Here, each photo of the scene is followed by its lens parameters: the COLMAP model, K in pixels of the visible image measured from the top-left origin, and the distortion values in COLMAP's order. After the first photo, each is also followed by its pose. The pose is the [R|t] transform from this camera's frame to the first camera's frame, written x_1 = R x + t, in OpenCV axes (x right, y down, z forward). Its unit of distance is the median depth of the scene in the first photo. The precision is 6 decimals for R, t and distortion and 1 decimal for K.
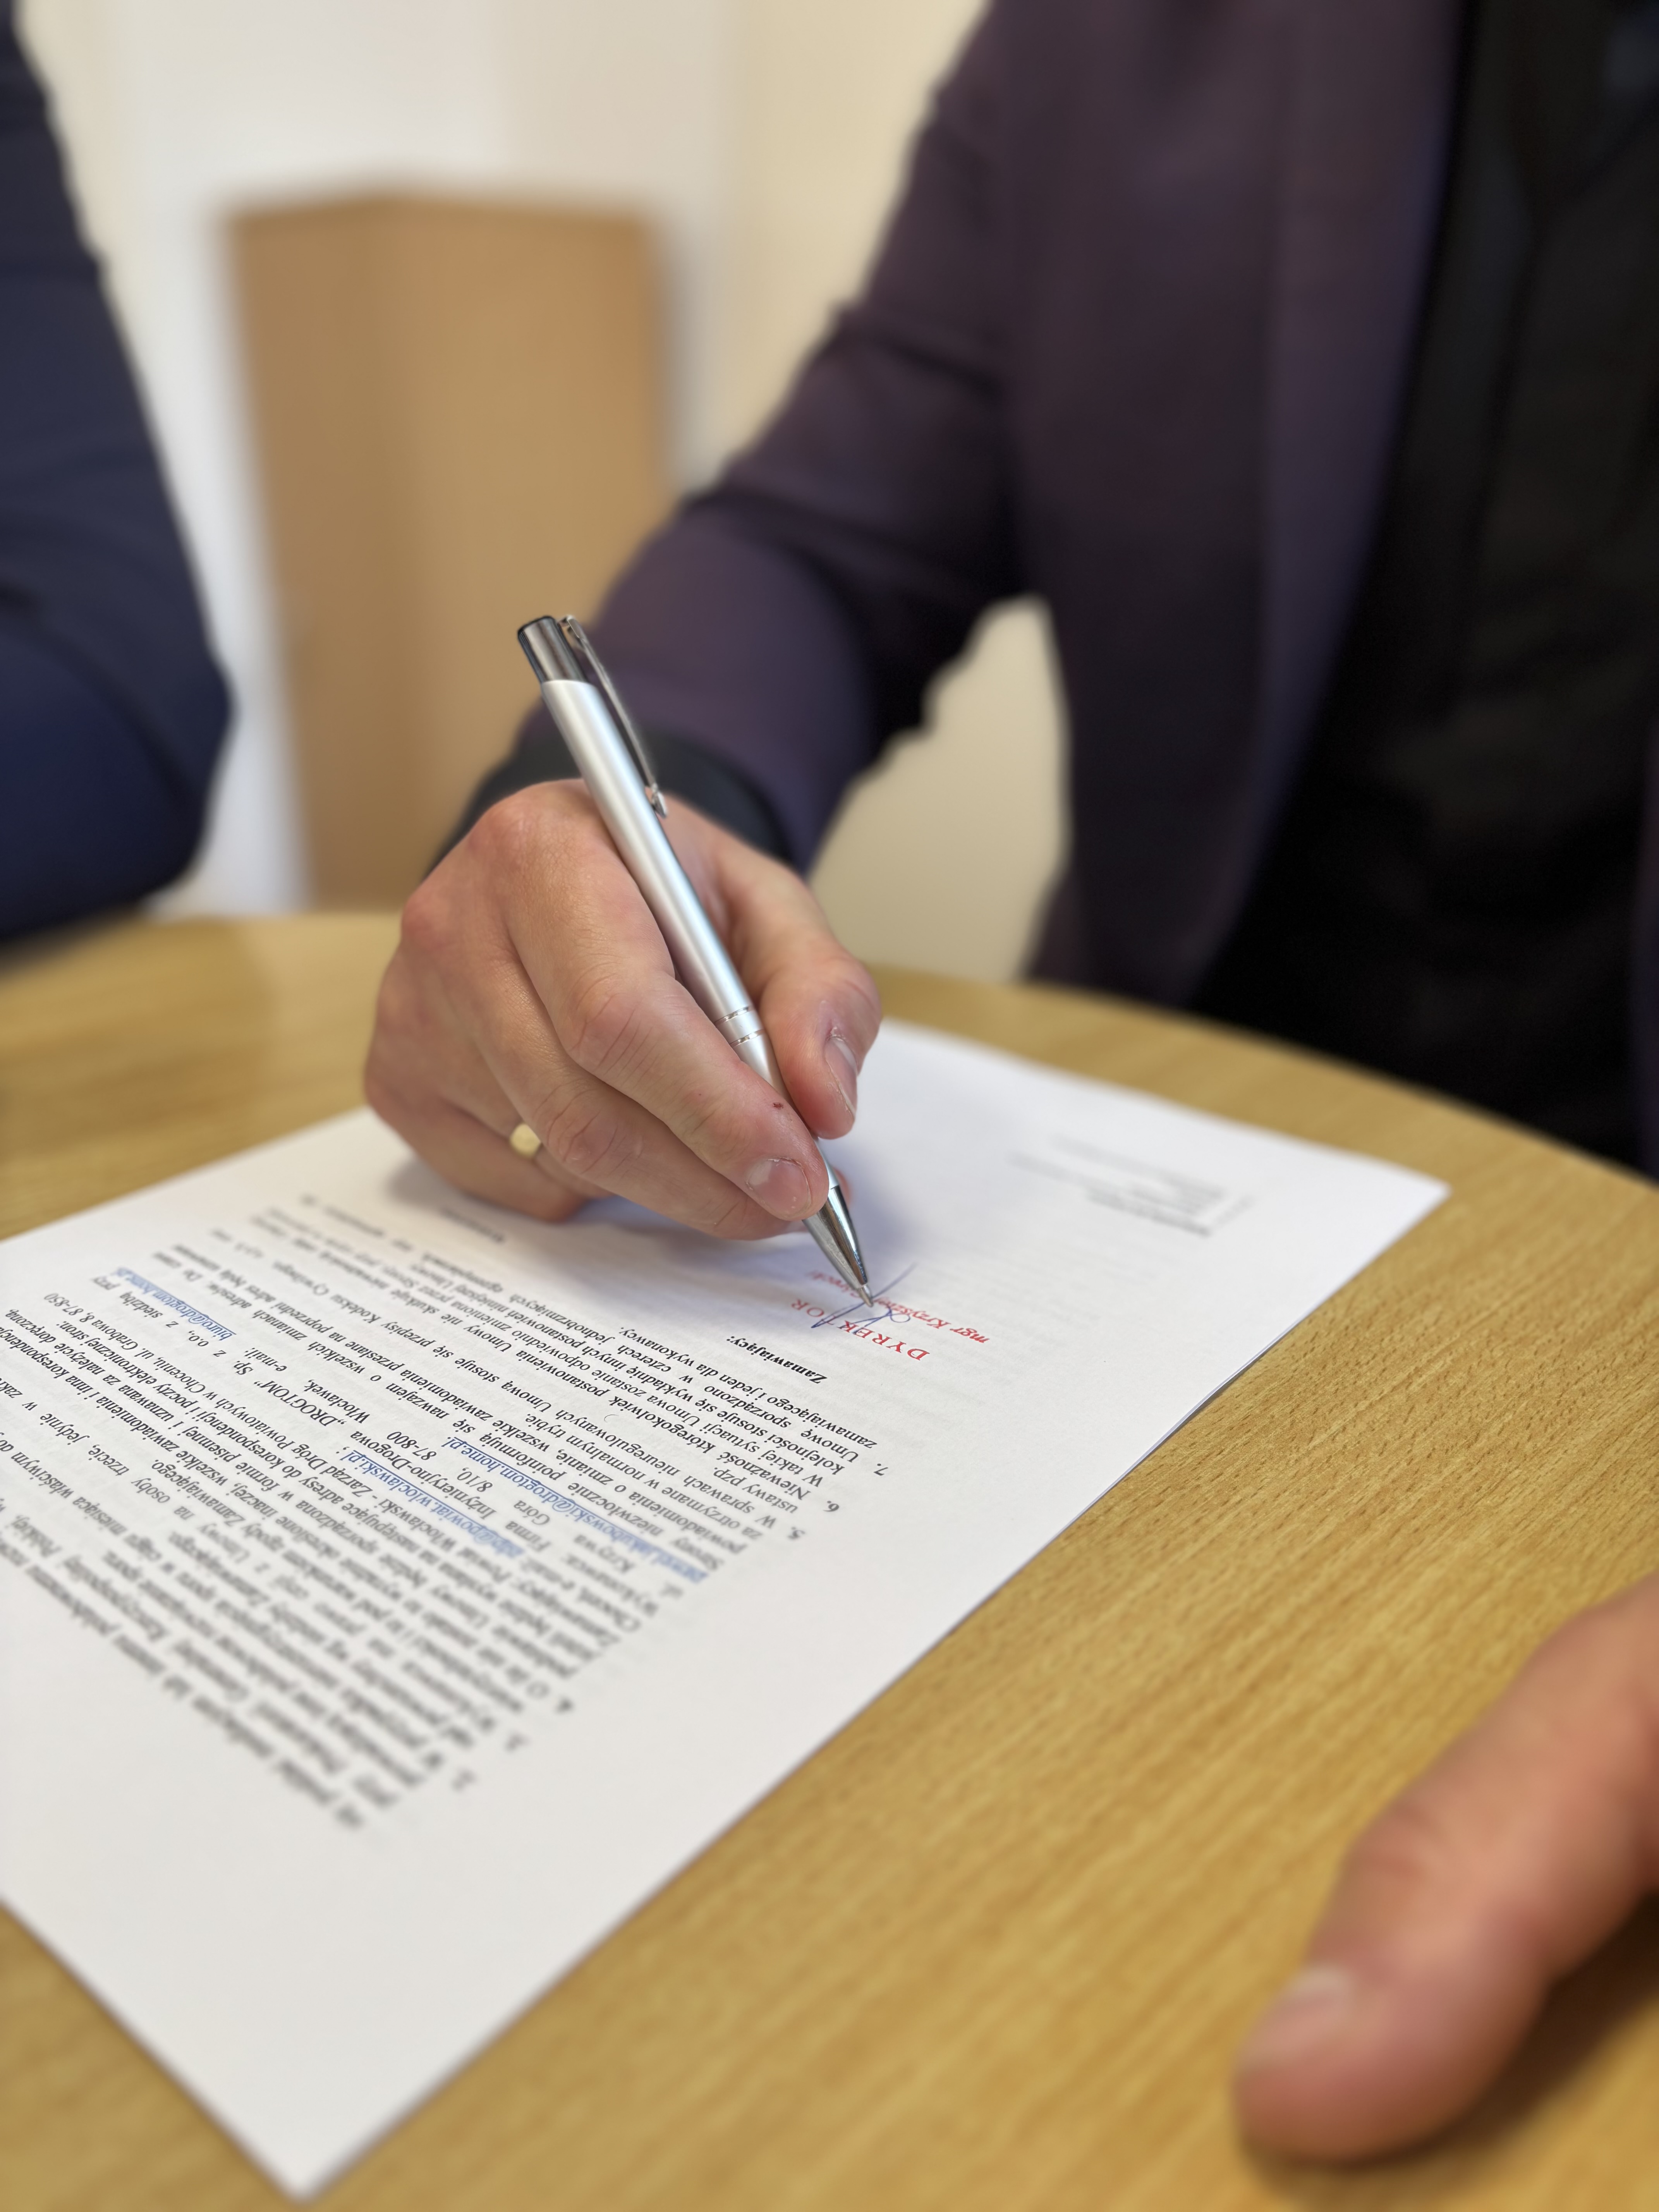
lens RADIAL K [[1733.9, 0, 817.2], [0, 1733.9, 1115.7], [0, 0, 1]] dist [0.029771, -0.029830]
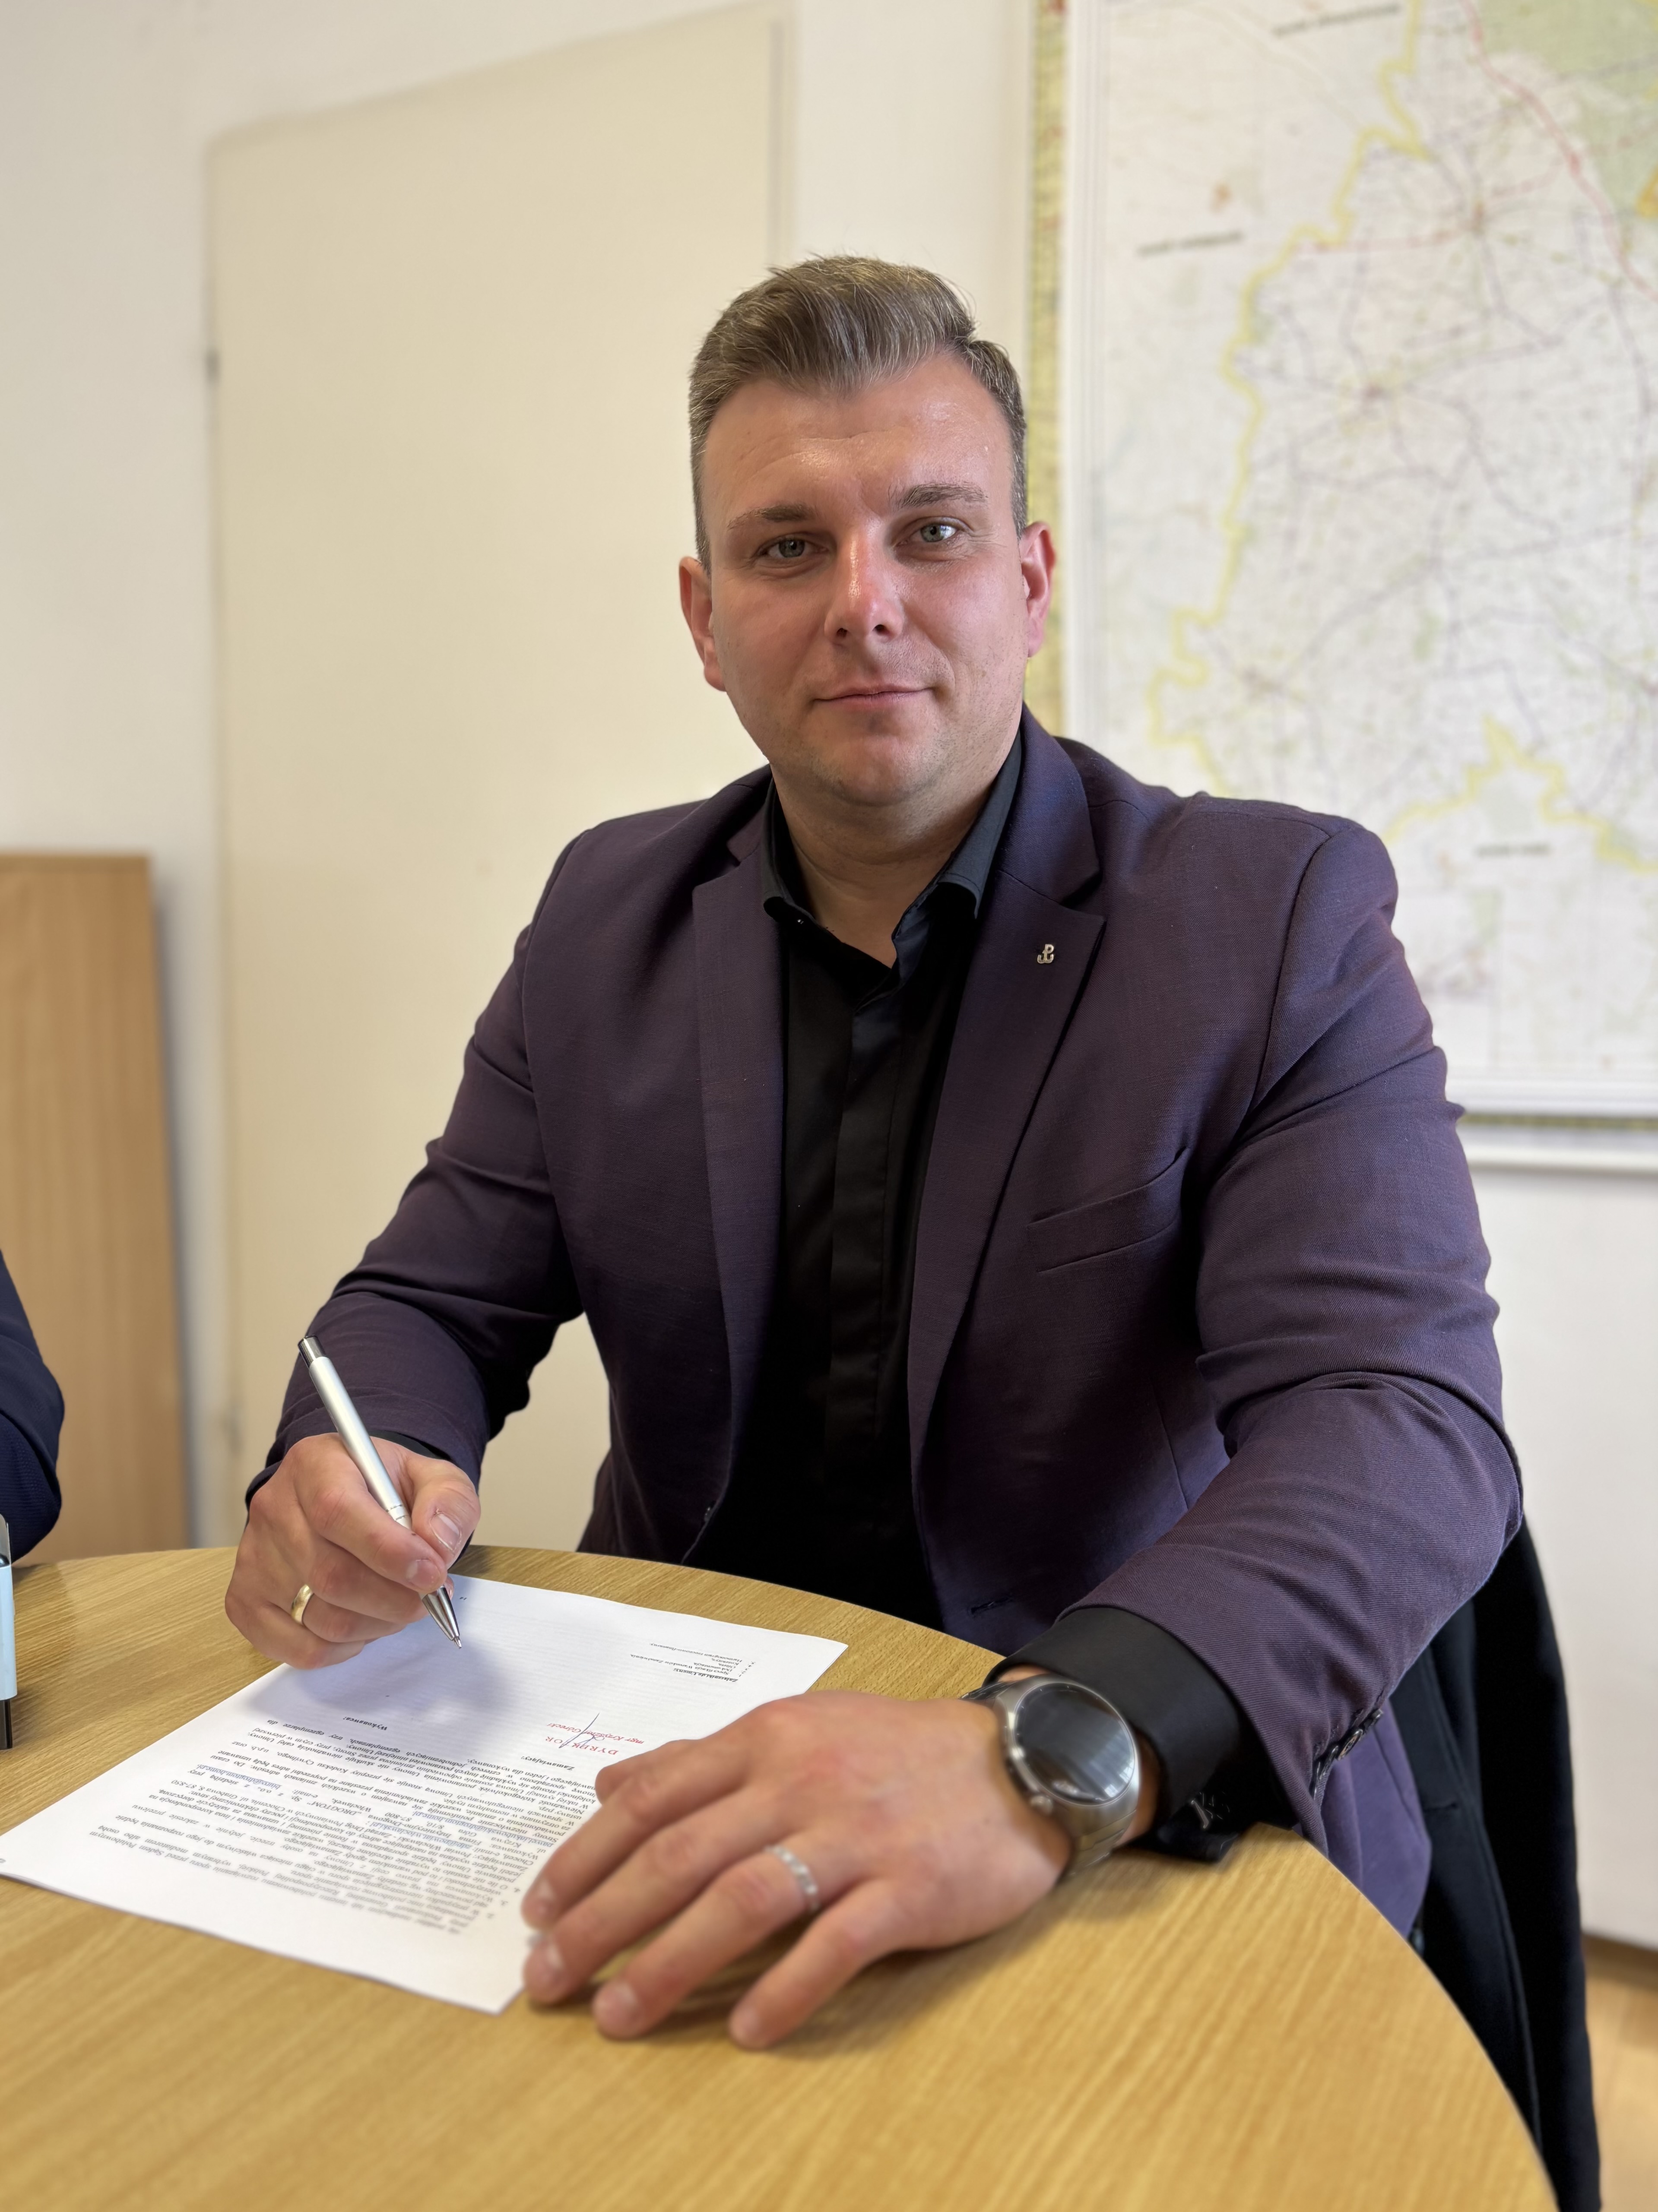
lens RADIAL K [[1734.1, 0, 816.7], [0, 1734.1, 1115.7], [0, 0, 1]] dist [0.029771, -0.029830]
pose [[0.949317, -0.021234, 0.313603, -0.369223], [0.114174, 0.952862, -0.281102, 0.024676], [-0.292852, 0.302660, 0.906992, -1.282806]]
